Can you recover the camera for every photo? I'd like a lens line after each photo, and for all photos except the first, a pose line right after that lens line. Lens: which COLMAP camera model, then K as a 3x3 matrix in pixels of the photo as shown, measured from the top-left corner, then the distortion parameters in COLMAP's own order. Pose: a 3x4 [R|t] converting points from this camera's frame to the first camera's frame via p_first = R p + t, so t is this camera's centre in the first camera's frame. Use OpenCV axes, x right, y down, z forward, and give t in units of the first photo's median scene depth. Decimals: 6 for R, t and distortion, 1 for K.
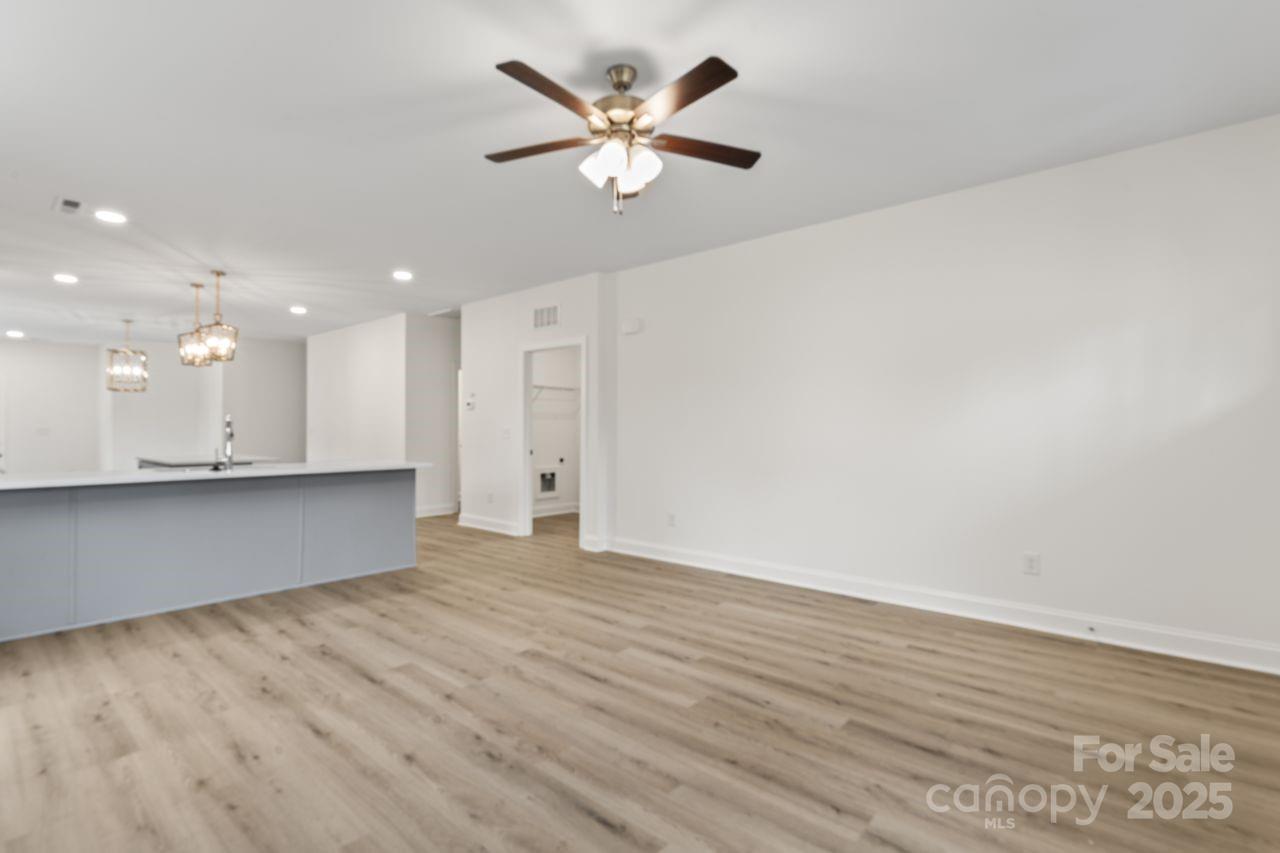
lens RADIAL K [[595.9, 0, 644.2], [0, 595.9, 424.7], [0, 0, 1]] dist [-0.000866, 0.000094]
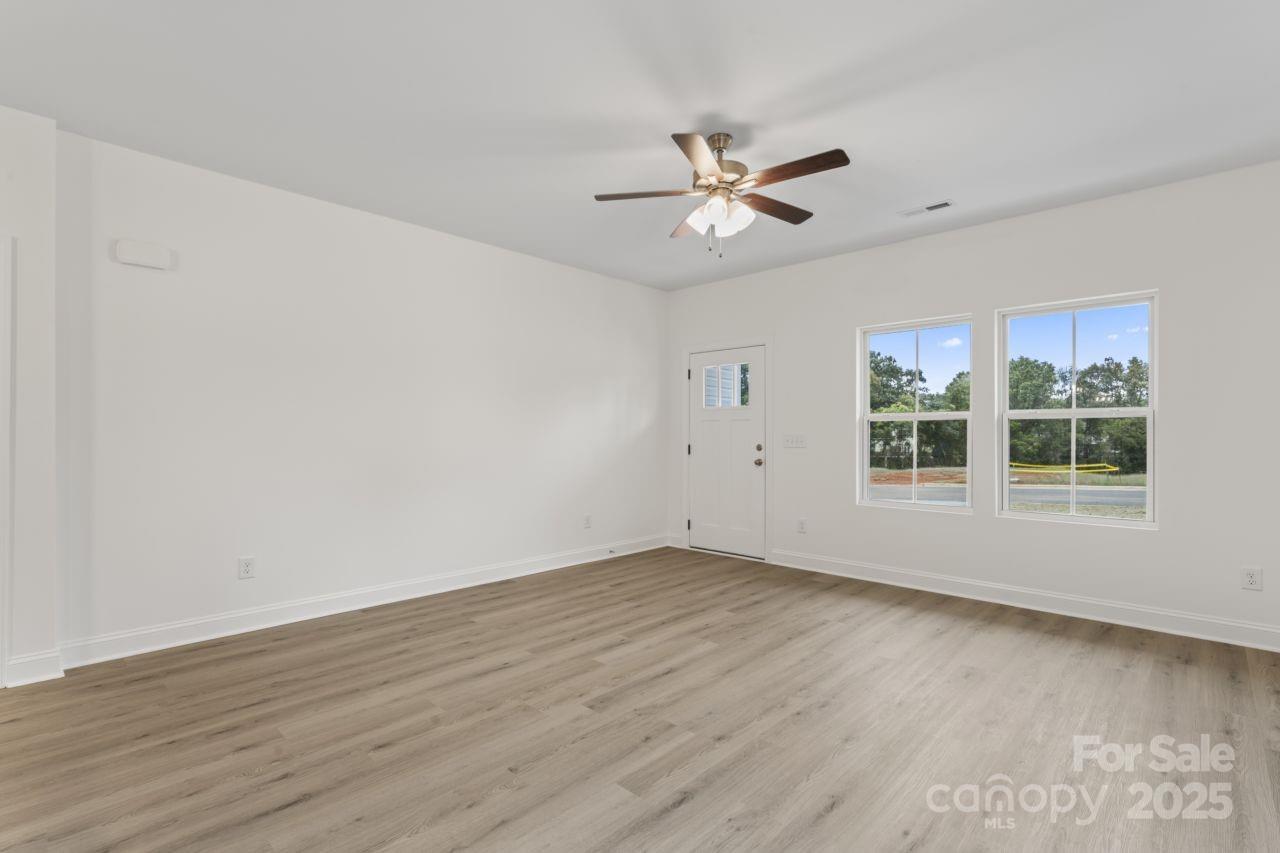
lens RADIAL K [[591.2, 0, 635.9], [0, 591.2, 428.5], [0, 0, 1]] dist [0.007571, -0.000529]
pose [[0.054260, 0.010282, 0.998474, -1.044516], [-0.011406, 0.999888, -0.009677, 0.007018], [-0.998462, -0.010864, 0.054371, 0.930266]]
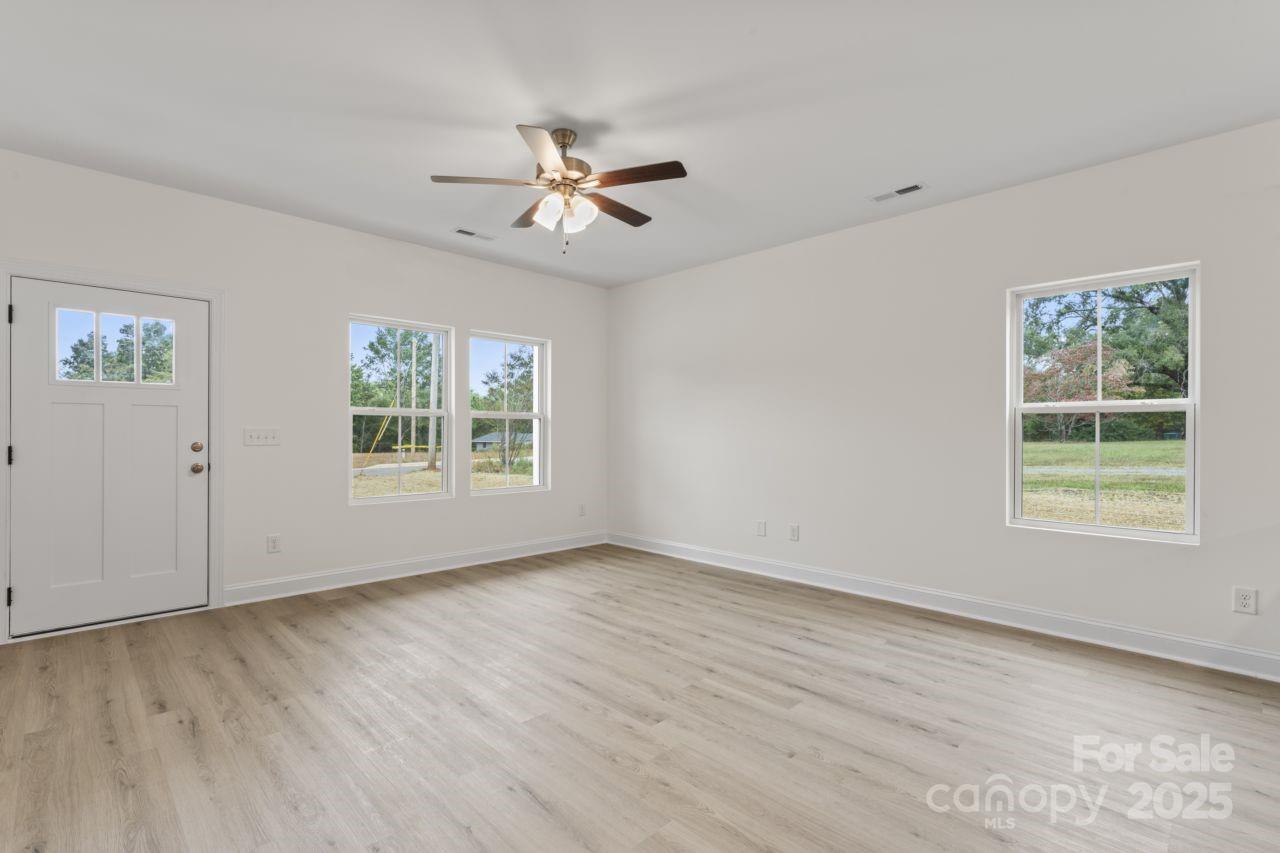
lens RADIAL K [[591.2, 0, 635.9], [0, 591.2, 428.5], [0, 0, 1]] dist [0.007571, -0.000529]
pose [[-0.996218, -0.005675, 0.086704, -0.242584], [-0.007121, 0.999841, -0.016367, 0.017208], [-0.086597, -0.016922, -0.996100, 1.832497]]
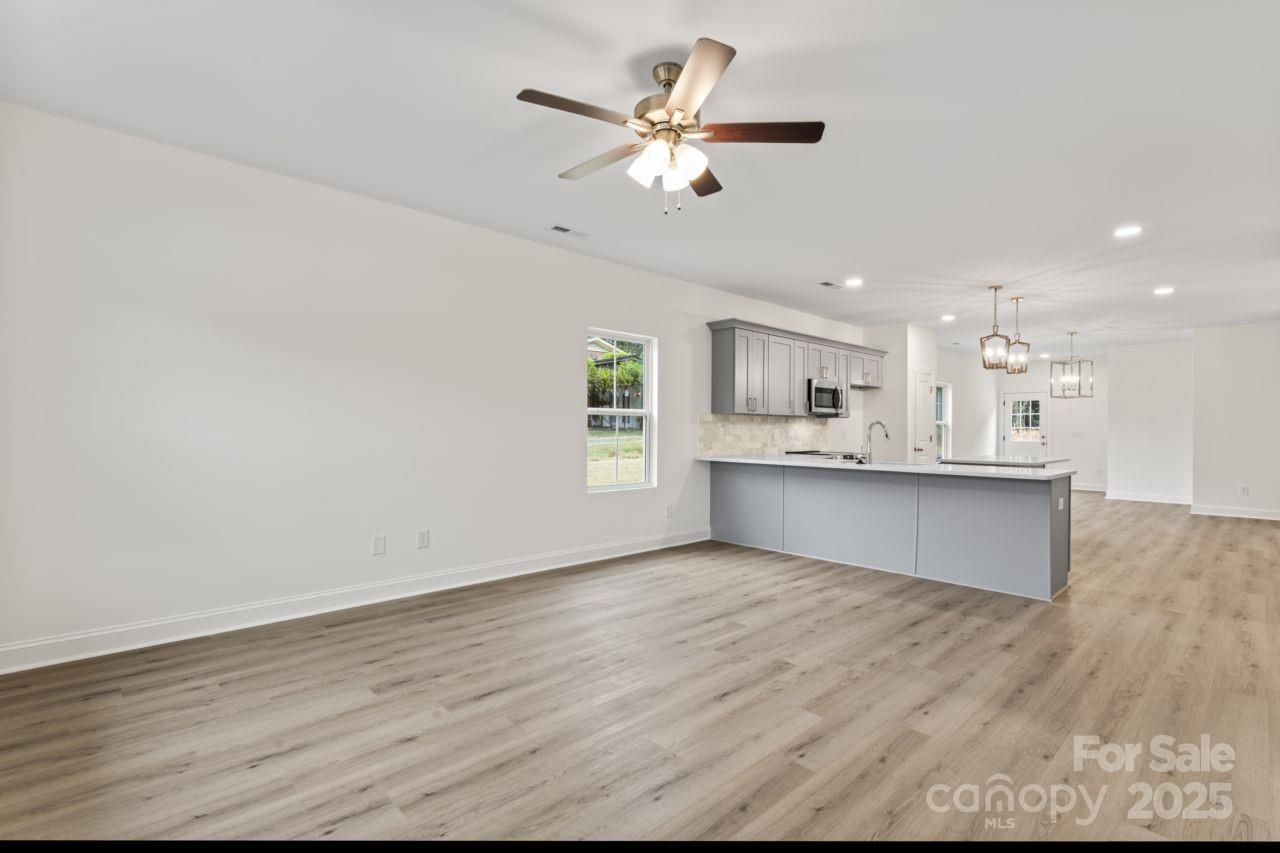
lens RADIAL K [[591.1, 0, 637.5], [0, 591.1, 430.3], [0, 0, 1]] dist [-0.001142, -0.000130]
pose [[-0.103626, -0.001245, -0.994616, 0.792506], [0.000960, 0.999999, -0.001352, 0.010397], [0.994616, -0.001095, -0.103625, 0.890468]]
